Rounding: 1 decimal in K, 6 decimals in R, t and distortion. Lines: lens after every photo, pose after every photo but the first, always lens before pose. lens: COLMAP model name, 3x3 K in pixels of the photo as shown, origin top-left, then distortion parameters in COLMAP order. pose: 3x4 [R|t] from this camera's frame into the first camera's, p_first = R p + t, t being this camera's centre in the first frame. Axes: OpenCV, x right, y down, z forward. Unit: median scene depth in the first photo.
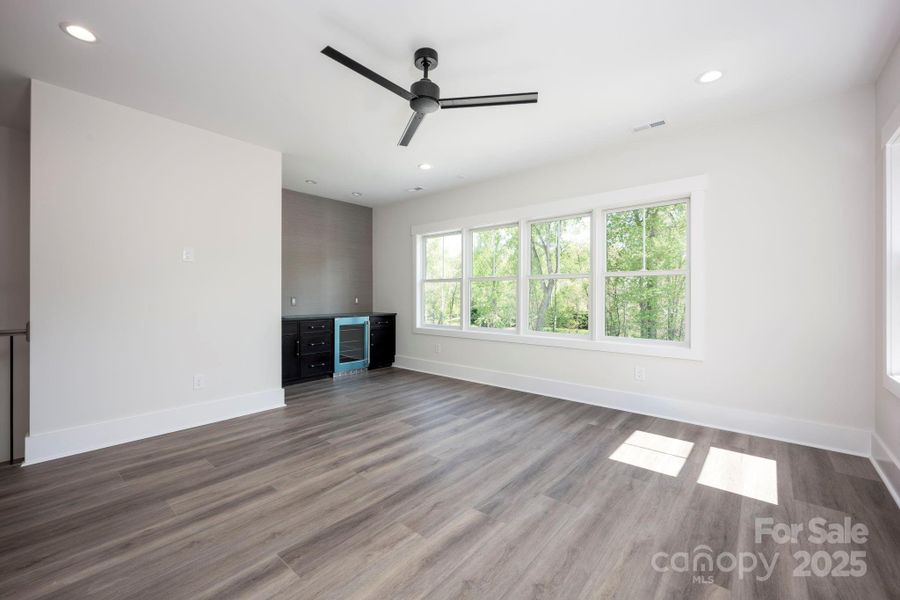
lens RADIAL K [[369.5, 0, 443.0], [0, 369.5, 296.6], [0, 0, 1]] dist [0.000395, -0.000011]
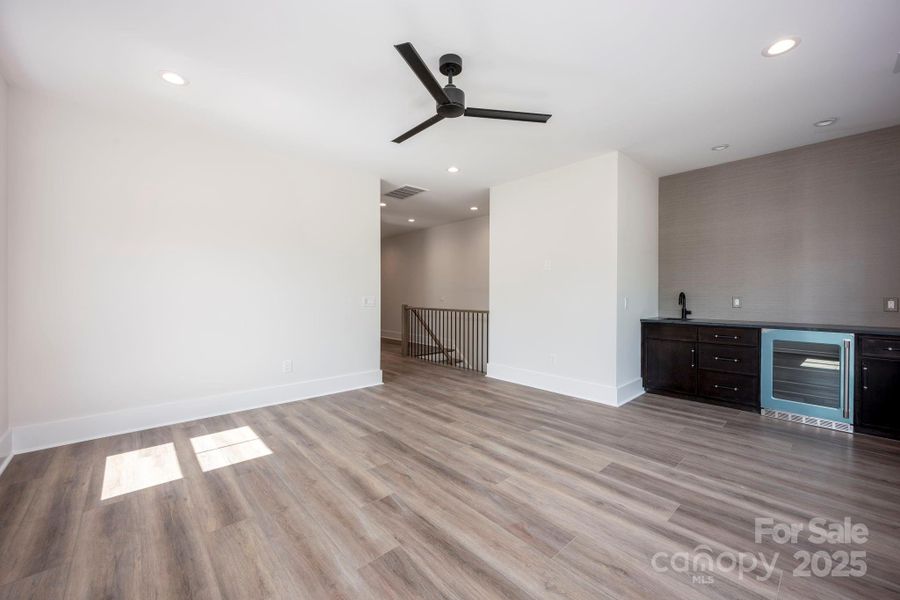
lens RADIAL K [[351.3, 0, 450.0], [0, 351.3, 300.0], [0, 0, 1]] dist [0.001452, 0.000043]
pose [[-0.116731, 0.015799, -0.993038, 0.834466], [-0.003839, 0.999859, 0.016359, -0.005113], [0.993156, 0.005721, -0.116653, 1.000200]]
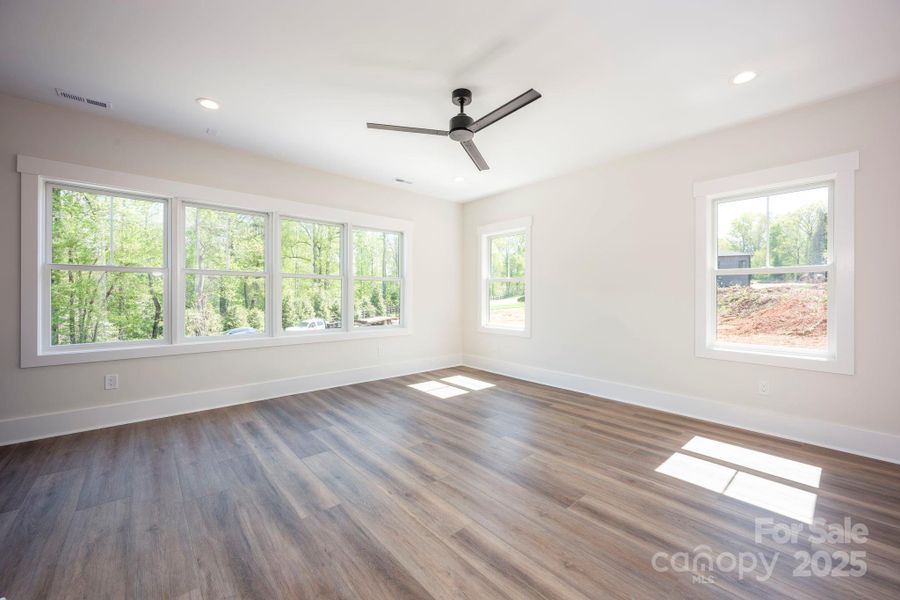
lens RADIAL K [[351.3, 0, 450.0], [0, 351.3, 300.0], [0, 0, 1]] dist [0.001452, 0.000043]
pose [[0.133661, -0.011647, 0.990959, -1.055320], [-0.001361, 0.999928, 0.011936, -0.001878], [-0.991026, -0.002944, 0.133636, 0.790671]]
